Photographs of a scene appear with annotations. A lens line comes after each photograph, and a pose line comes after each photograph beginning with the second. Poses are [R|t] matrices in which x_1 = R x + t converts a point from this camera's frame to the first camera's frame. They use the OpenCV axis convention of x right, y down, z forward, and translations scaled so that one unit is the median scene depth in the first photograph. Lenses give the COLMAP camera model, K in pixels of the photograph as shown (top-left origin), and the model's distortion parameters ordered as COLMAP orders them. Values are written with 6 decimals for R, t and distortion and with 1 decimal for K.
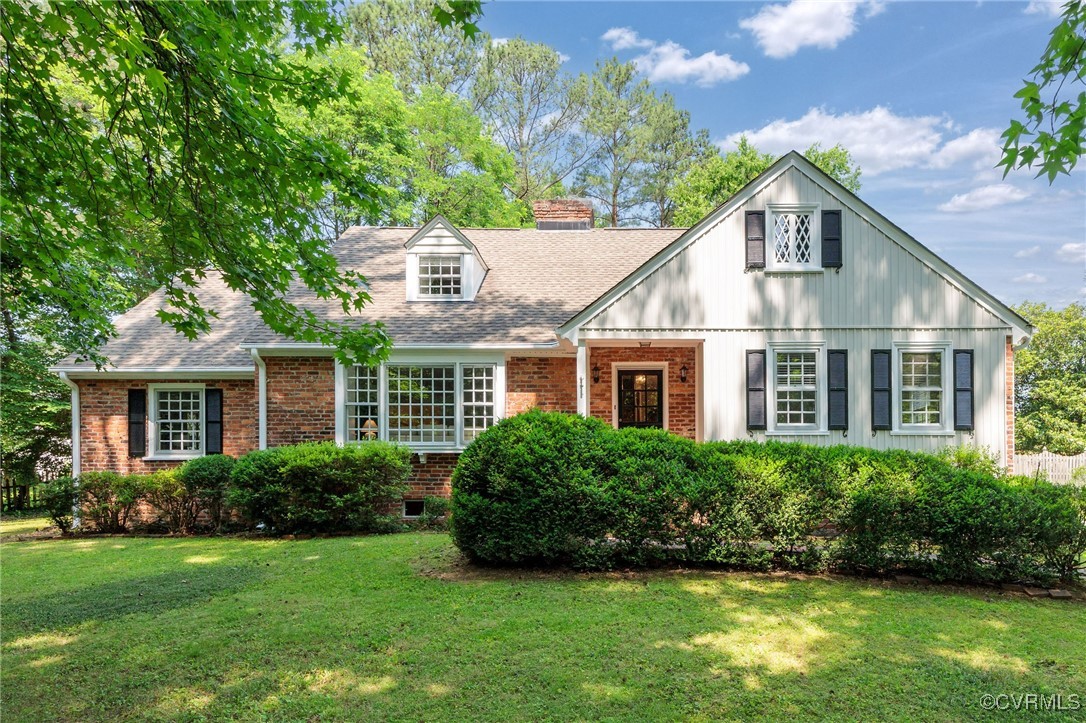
lens RADIAL K [[449.7, 0, 543.0], [0, 449.7, 361.5], [0, 0, 1]] dist [0.004005, 0.000046]
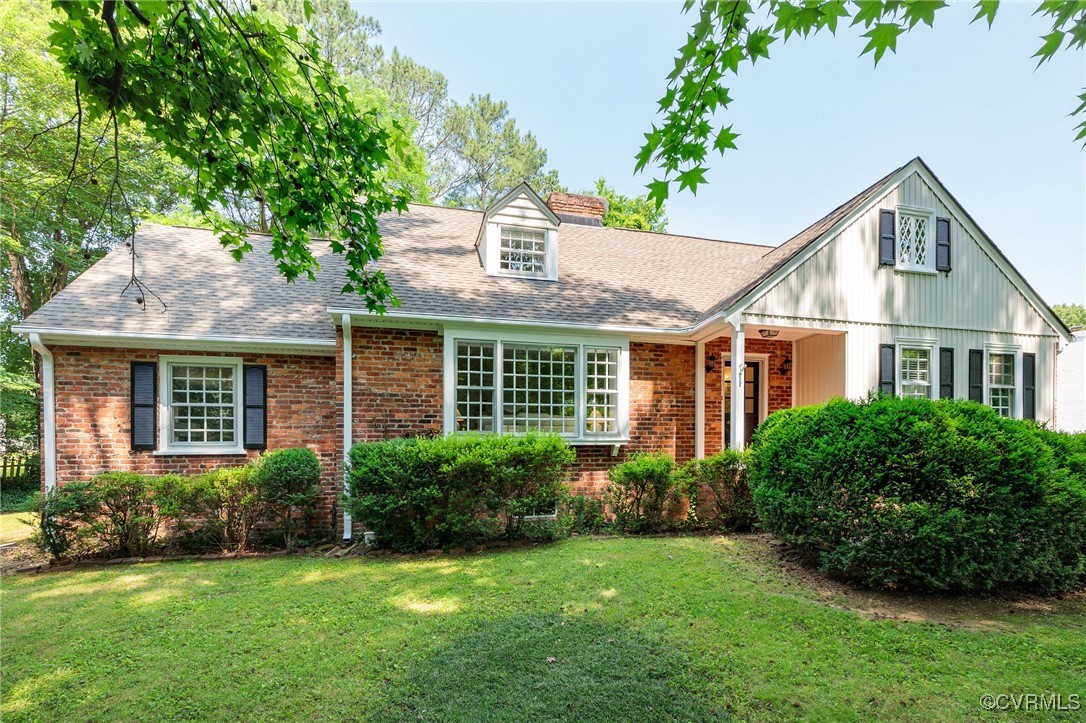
lens RADIAL K [[411.3, 0, 543.0], [0, 411.3, 361.5], [0, 0, 1]] dist [-0.002857, -0.000080]
pose [[0.978407, 0.037944, 0.203174, -0.414271], [-0.039202, 0.999229, 0.002168, 0.035884], [-0.202935, -0.010086, 0.979140, 0.204631]]
